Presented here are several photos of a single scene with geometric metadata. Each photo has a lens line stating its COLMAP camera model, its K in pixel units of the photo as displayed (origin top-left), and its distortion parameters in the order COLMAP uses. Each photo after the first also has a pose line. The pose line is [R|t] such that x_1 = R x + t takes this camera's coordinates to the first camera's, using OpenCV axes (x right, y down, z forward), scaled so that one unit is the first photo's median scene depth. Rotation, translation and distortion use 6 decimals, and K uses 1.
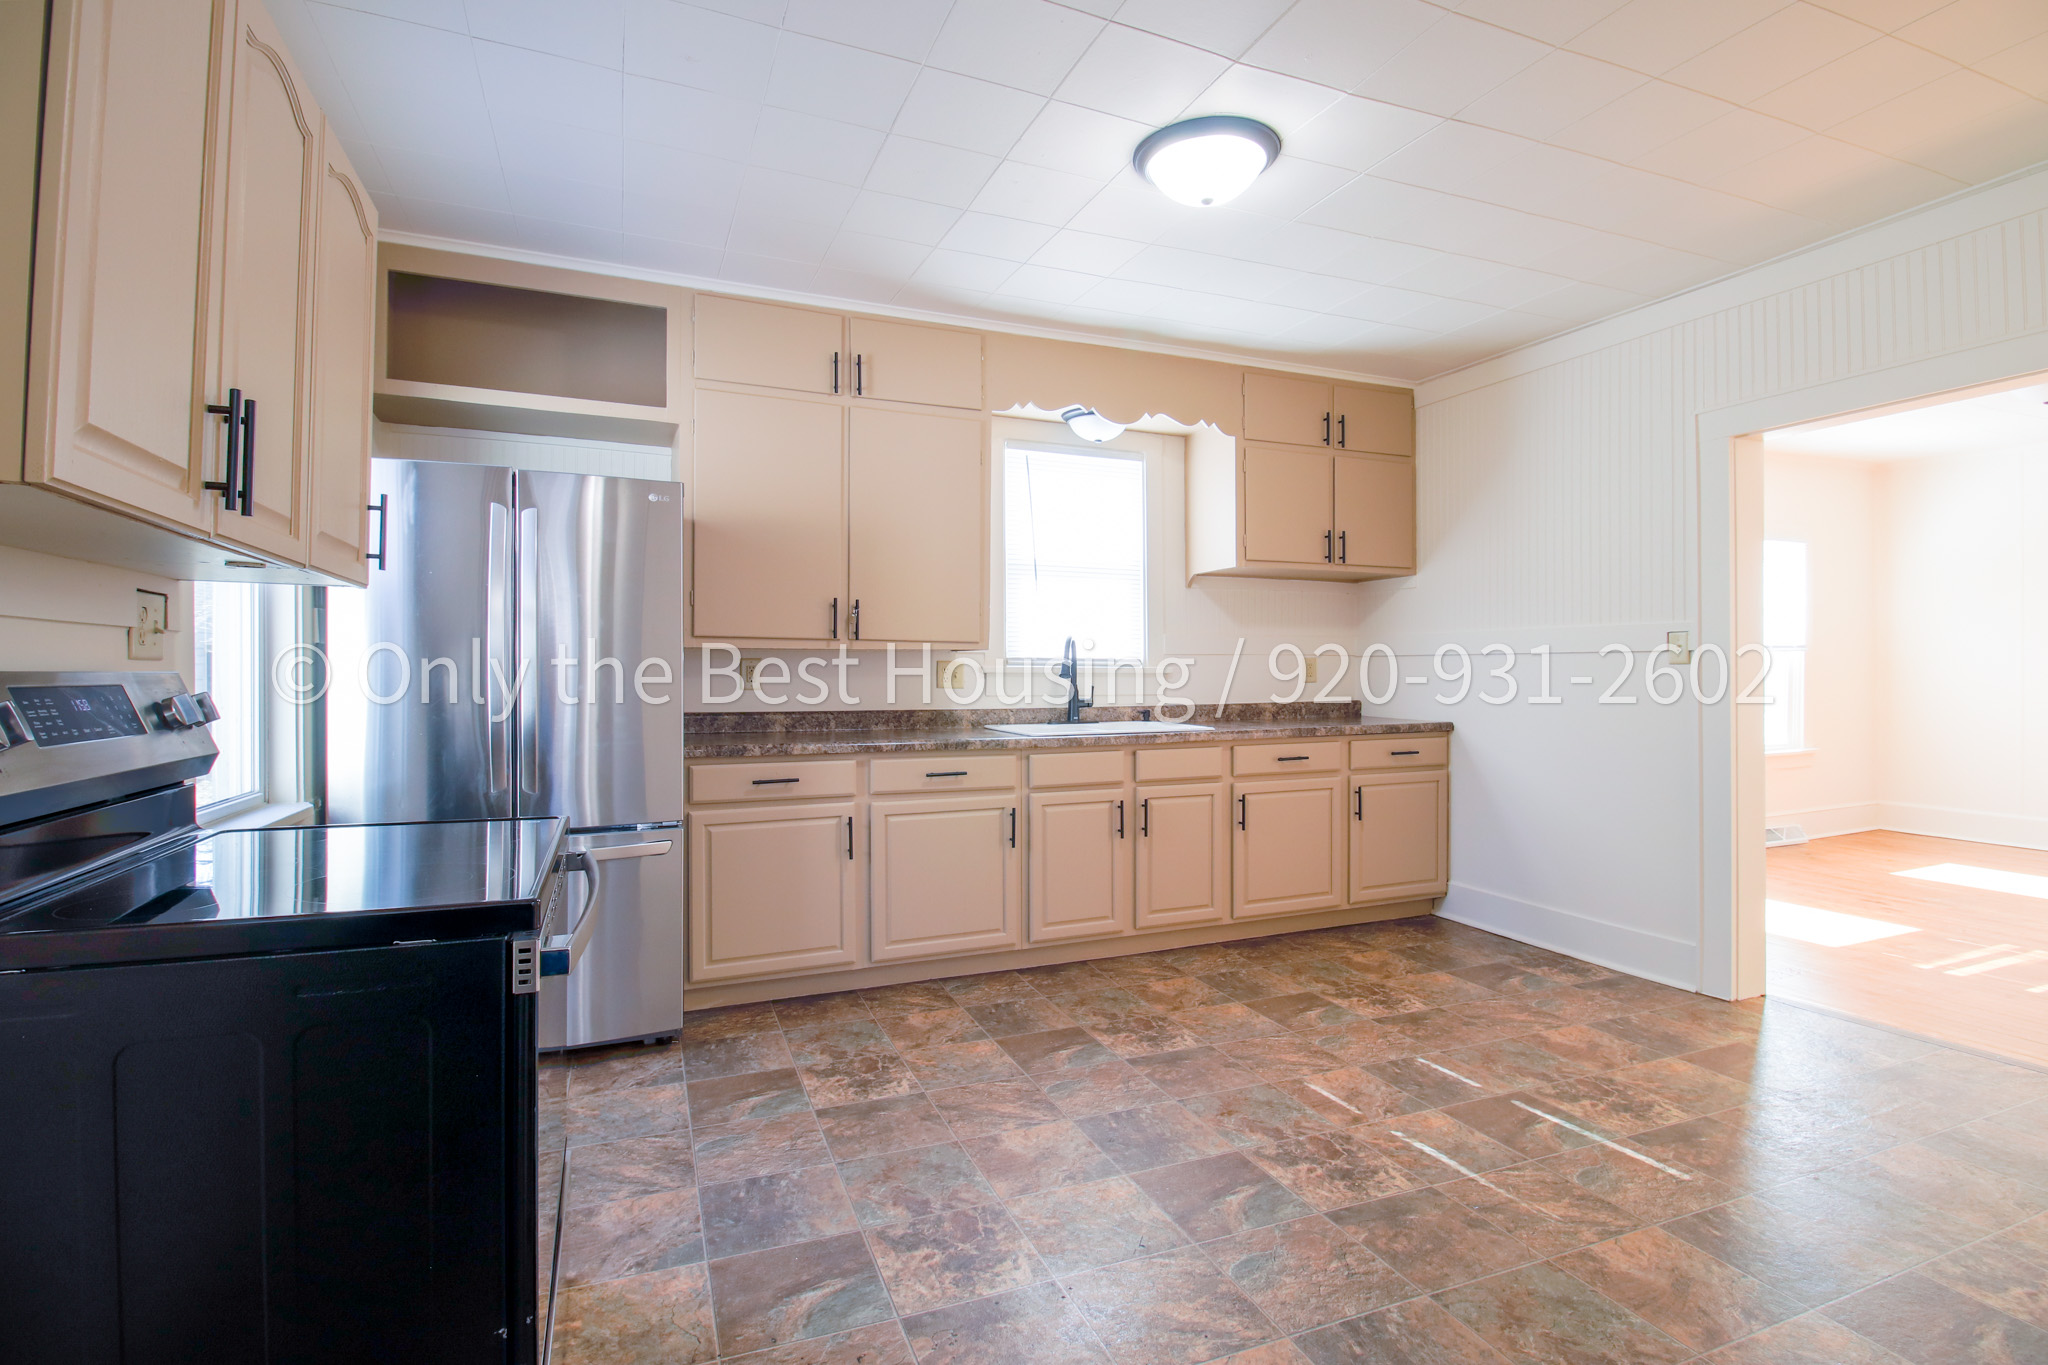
lens RADIAL K [[975.1, 0, 1024.9], [0, 975.1, 657.5], [0, 0, 1]] dist [0.011036, -0.012305]
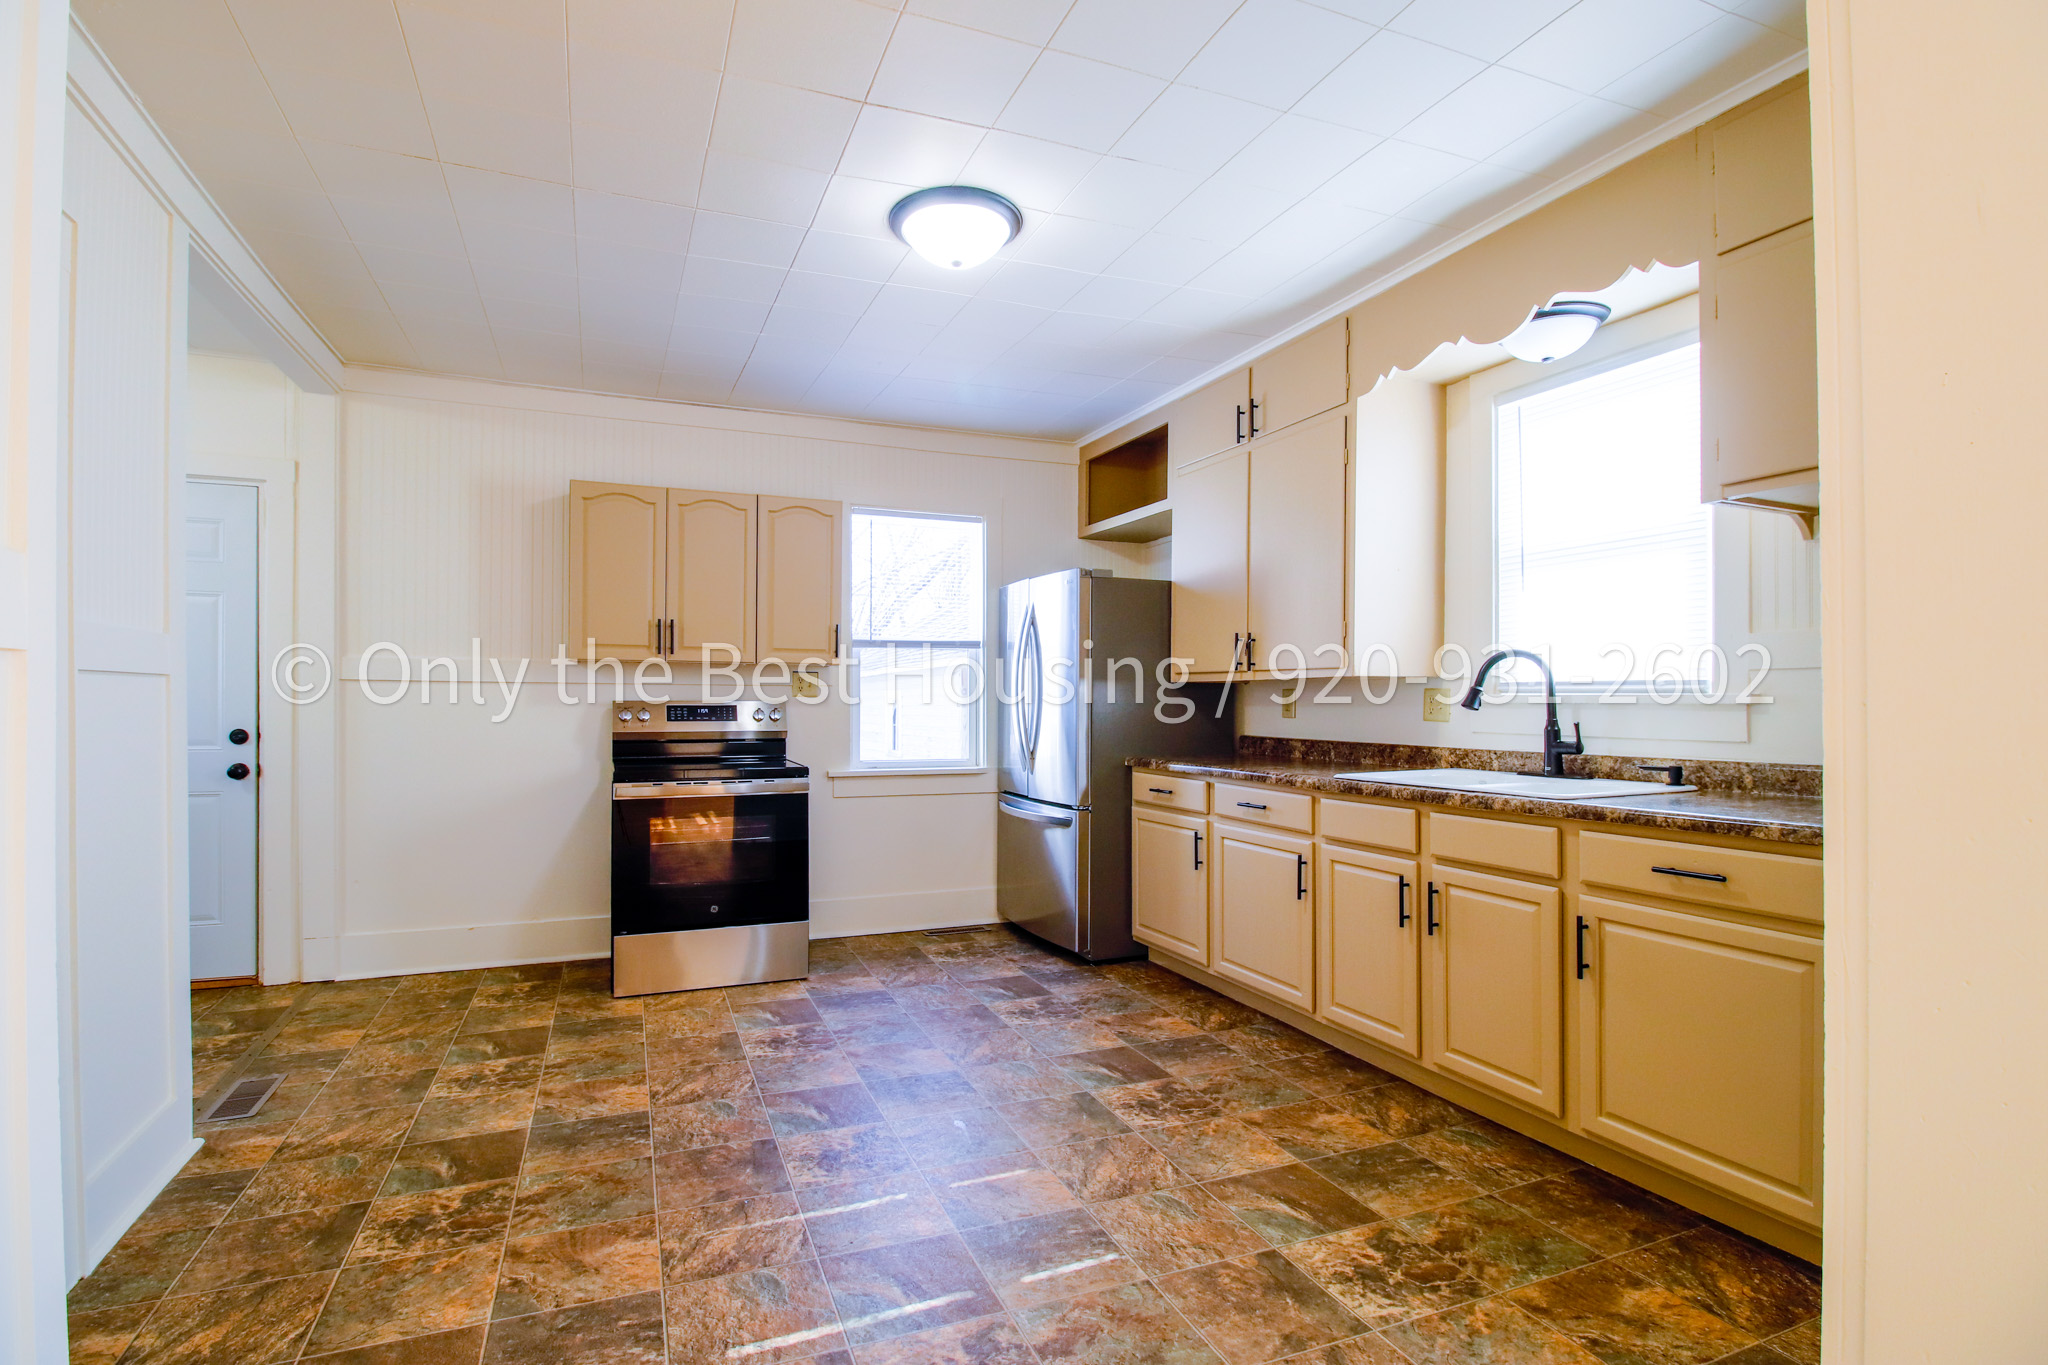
lens RADIAL K [[993.7, 0, 1024.0], [0, 993.7, 682.5], [0, 0, 1]] dist [0.003689, 0.000081]
pose [[0.003461, -0.021343, -0.999766, 0.993437], [0.016763, 0.999633, -0.021282, 0.014056], [0.999853, -0.016686, 0.003817, 0.831319]]
